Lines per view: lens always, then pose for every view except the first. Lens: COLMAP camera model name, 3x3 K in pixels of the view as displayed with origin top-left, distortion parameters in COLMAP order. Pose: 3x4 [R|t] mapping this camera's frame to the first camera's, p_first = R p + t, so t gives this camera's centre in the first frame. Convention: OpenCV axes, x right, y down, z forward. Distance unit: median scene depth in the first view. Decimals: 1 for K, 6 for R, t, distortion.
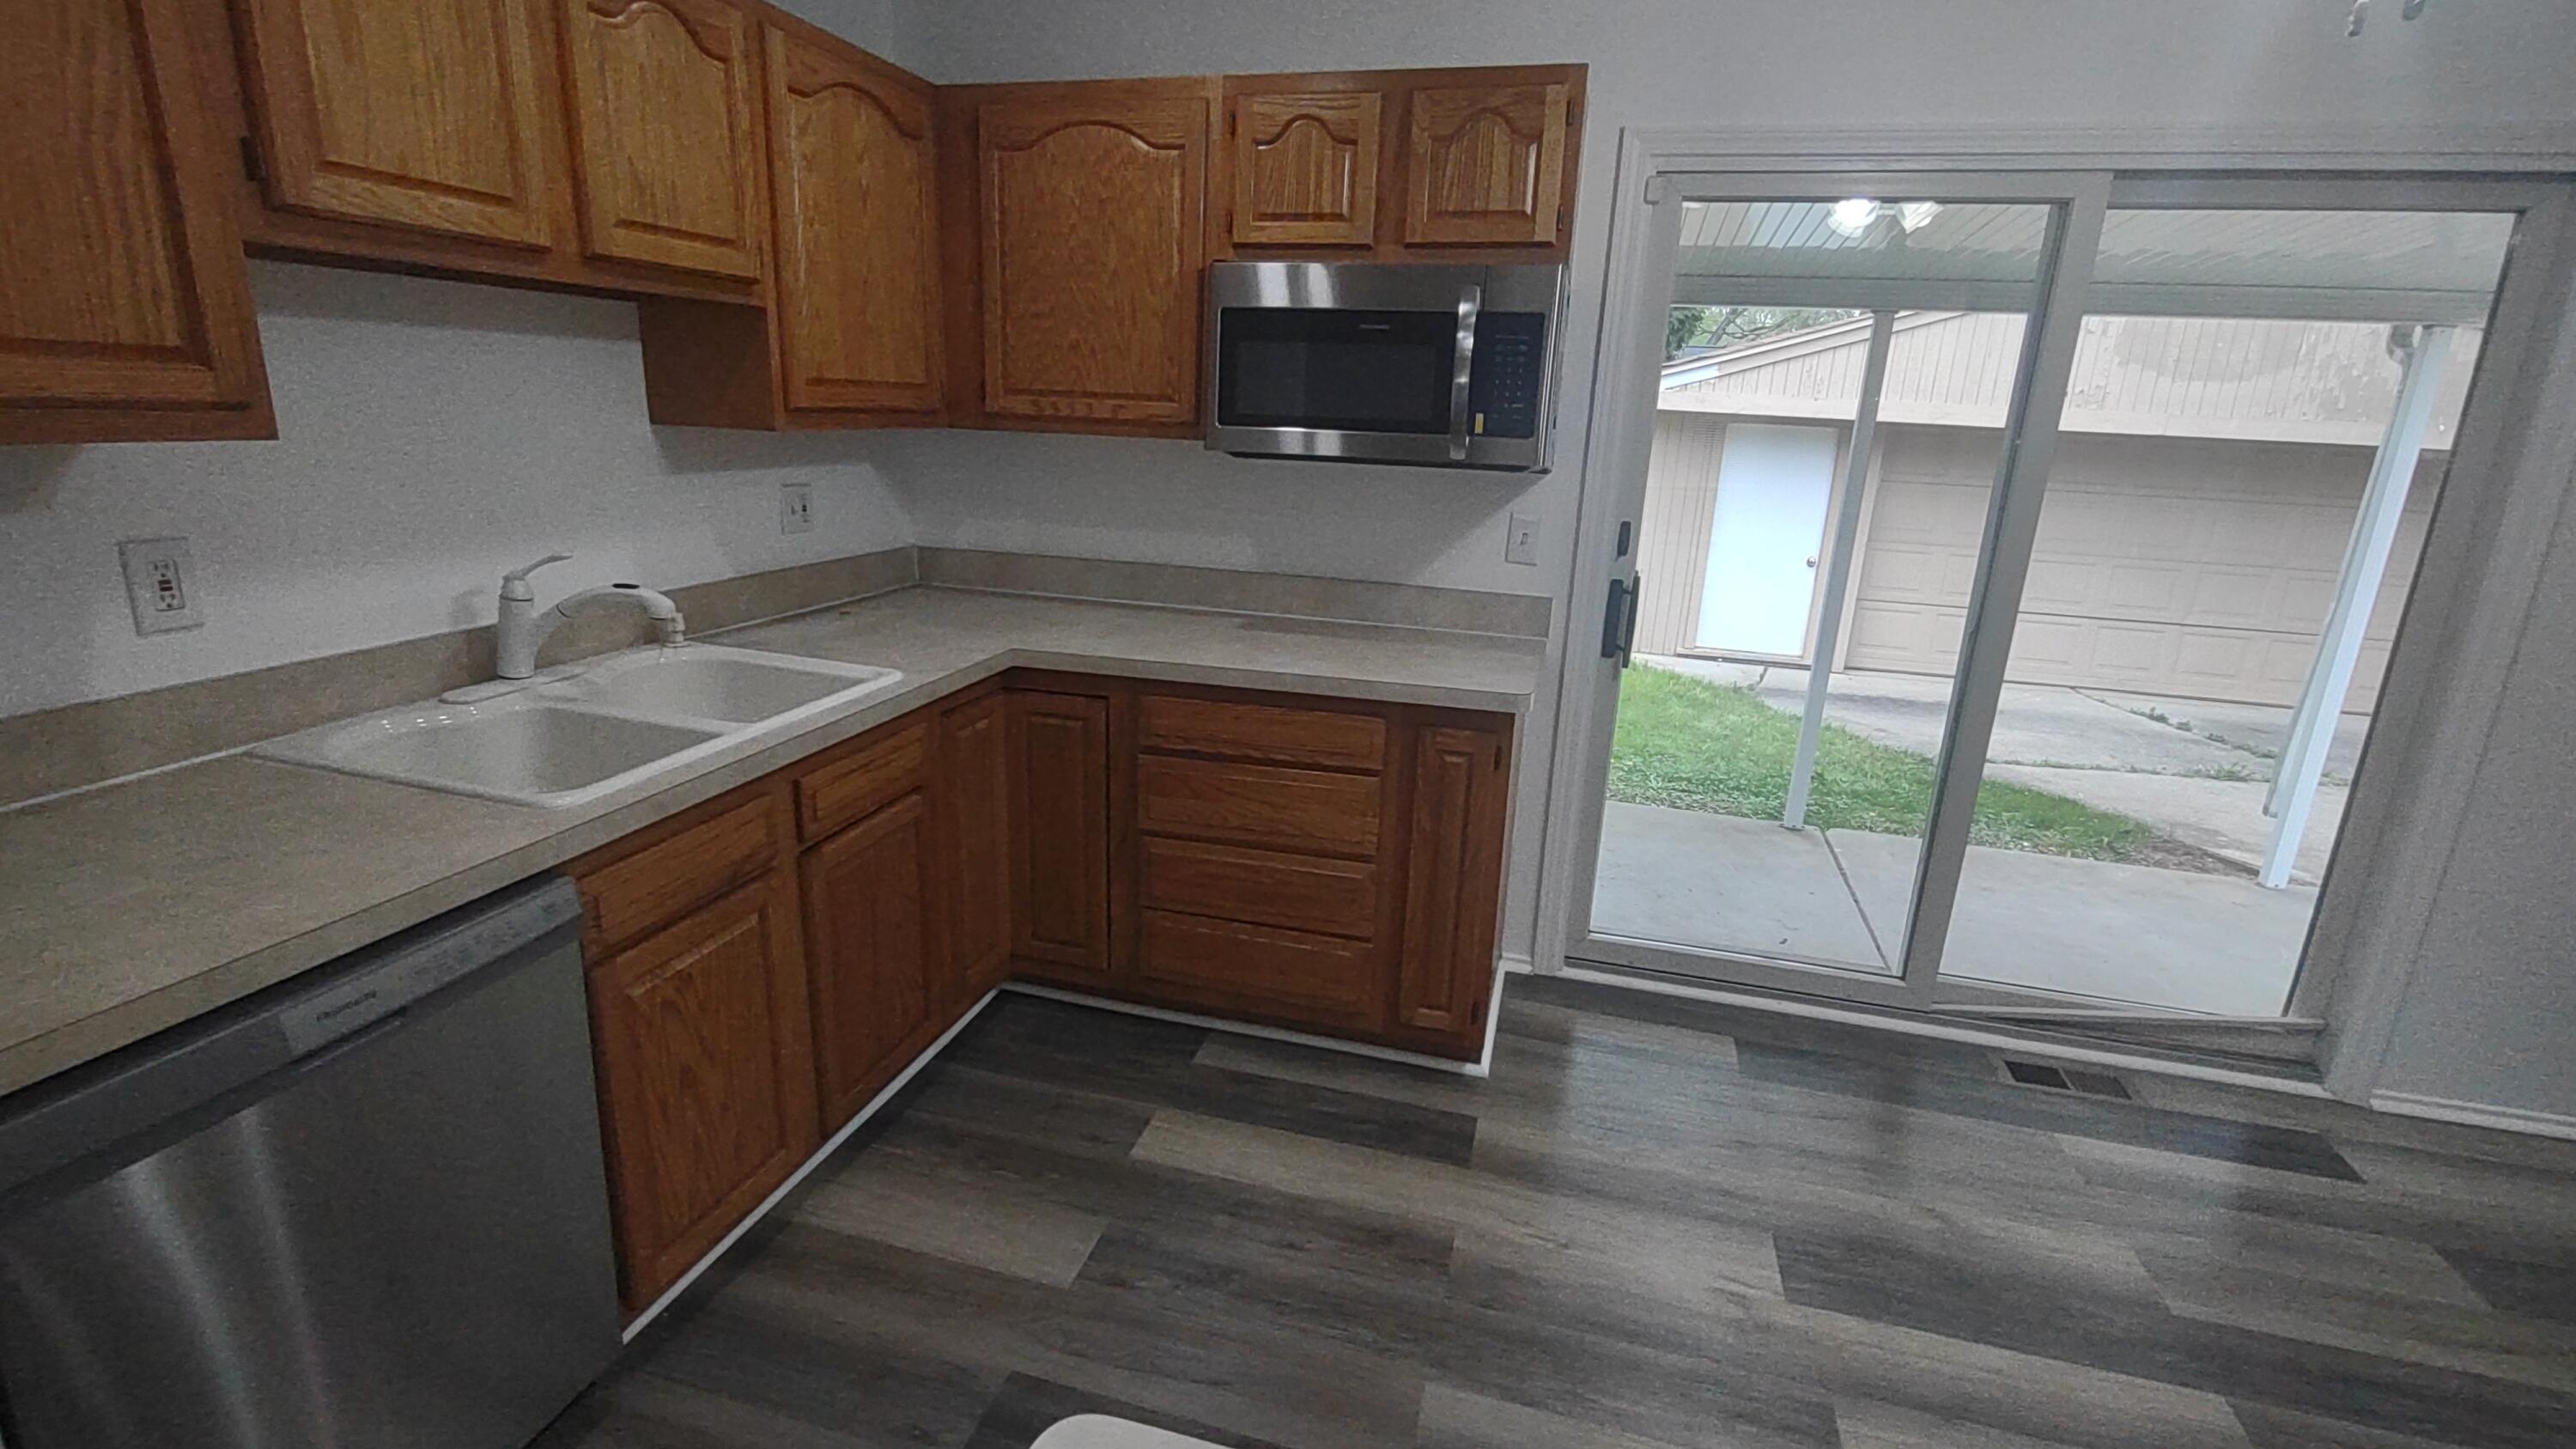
lens RADIAL K [[1164.4, 0, 1282.8], [0, 1164.4, 721.6], [0, 0, 1]] dist [-0.004308, -0.000111]
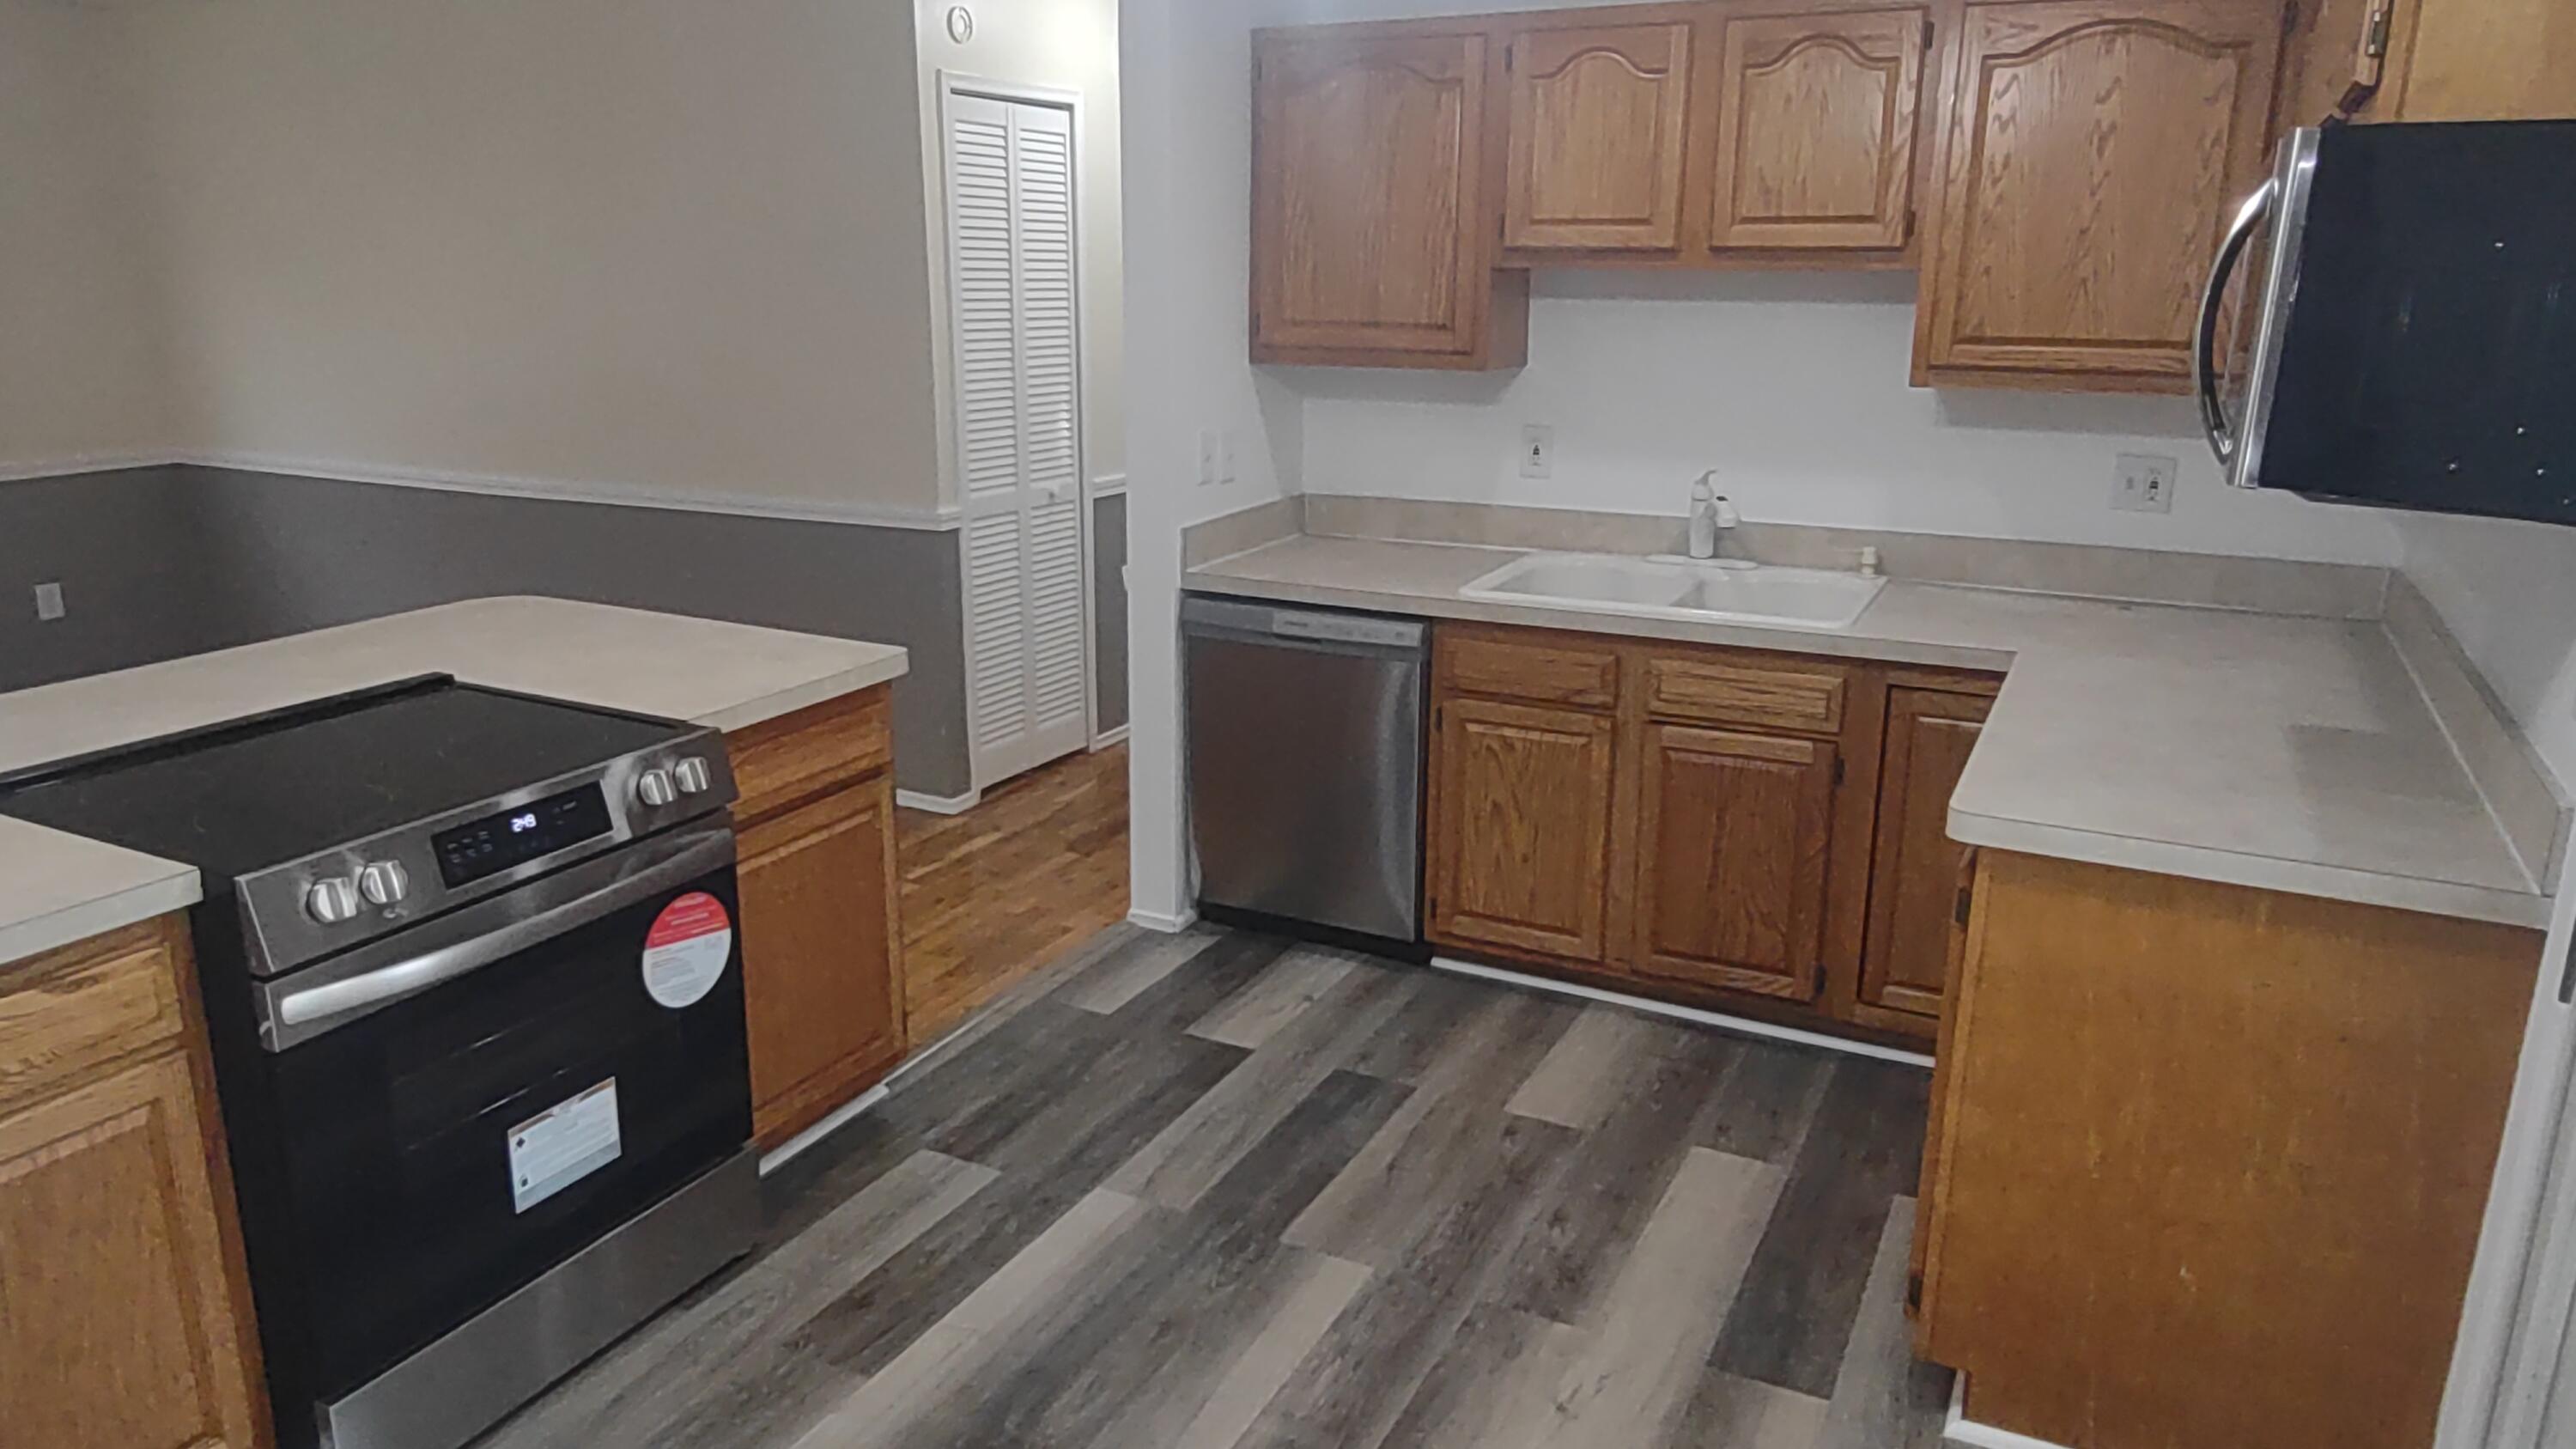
lens RADIAL K [[1692.1, 0, 1288.0], [0, 1692.1, 724.5], [0, 0, 1]] dist [-0.001071, -0.000230]
pose [[-0.207757, 0.217329, -0.953732, 1.126938], [-0.272773, 0.923459, 0.269850, -0.215608], [0.939379, 0.316215, -0.132574, 0.731141]]
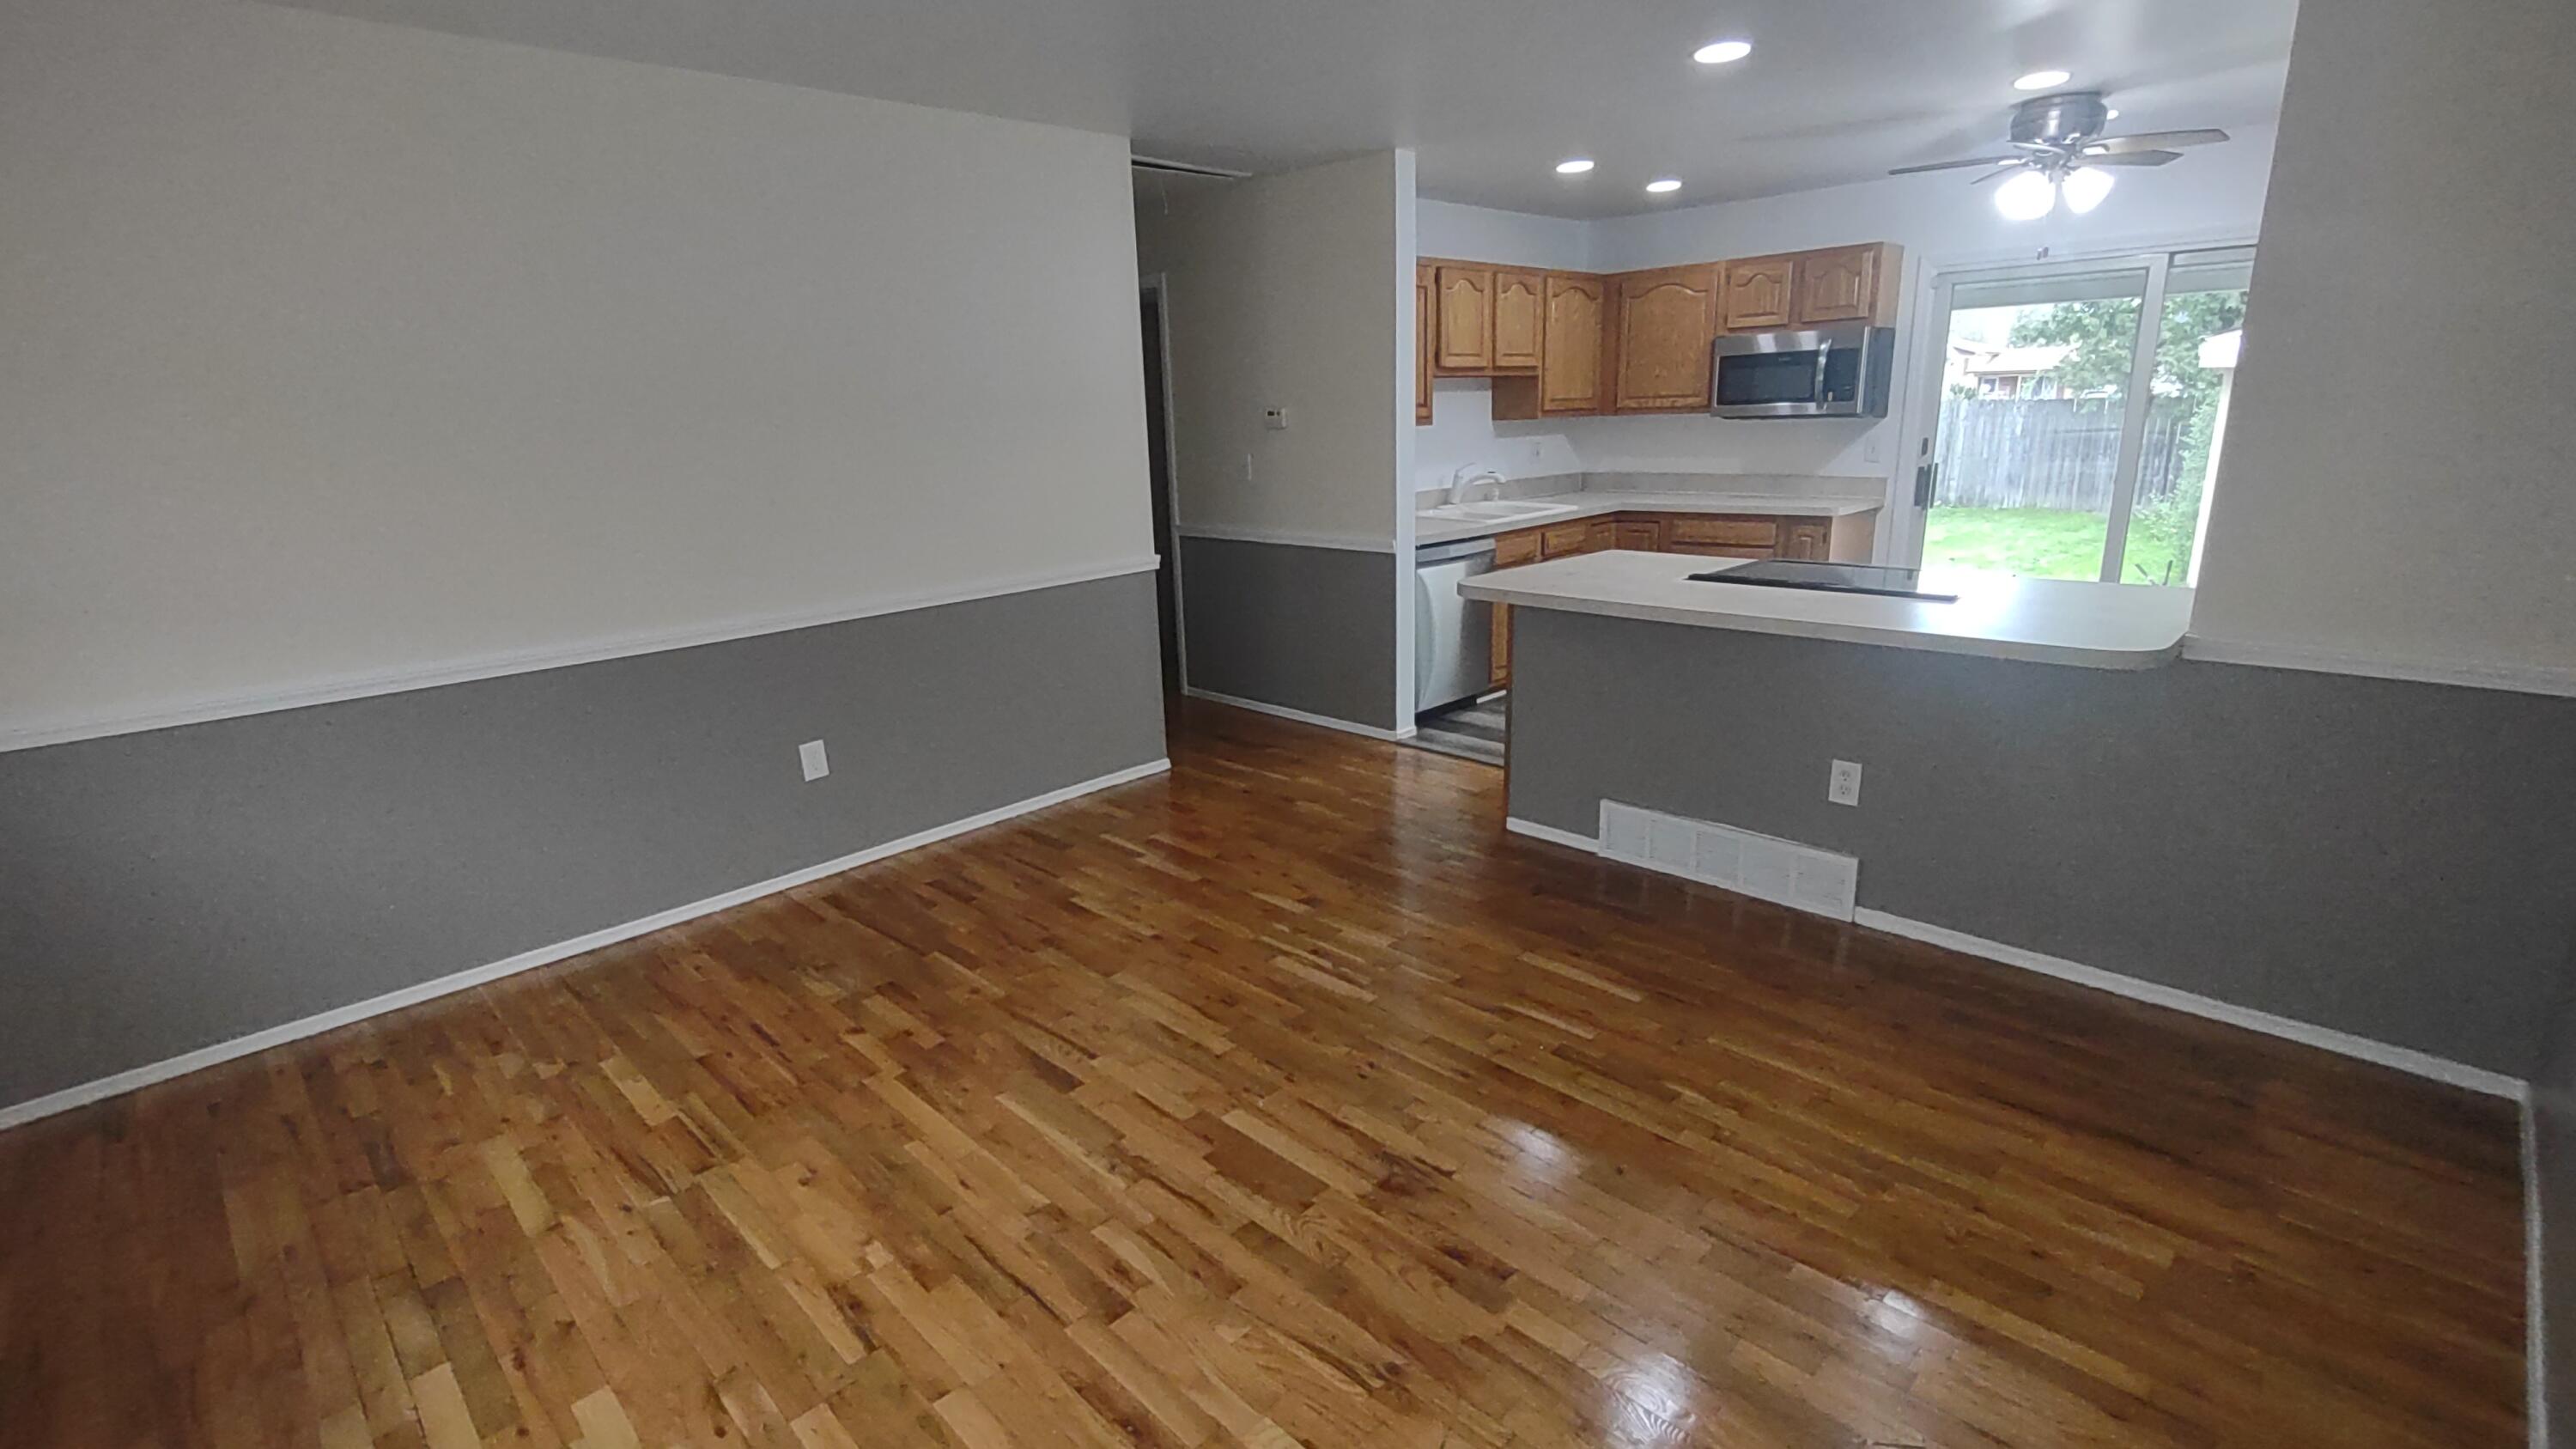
lens RADIAL K [[1169.8, 0, 1268.5], [0, 1169.8, 724.8], [0, 0, 1]] dist [-0.002068, -0.000295]
pose [[0.861091, 0.064215, -0.504380, 0.430034], [-0.065682, 0.997730, 0.014892, 0.444783], [0.504191, 0.020305, 0.863353, -1.598284]]
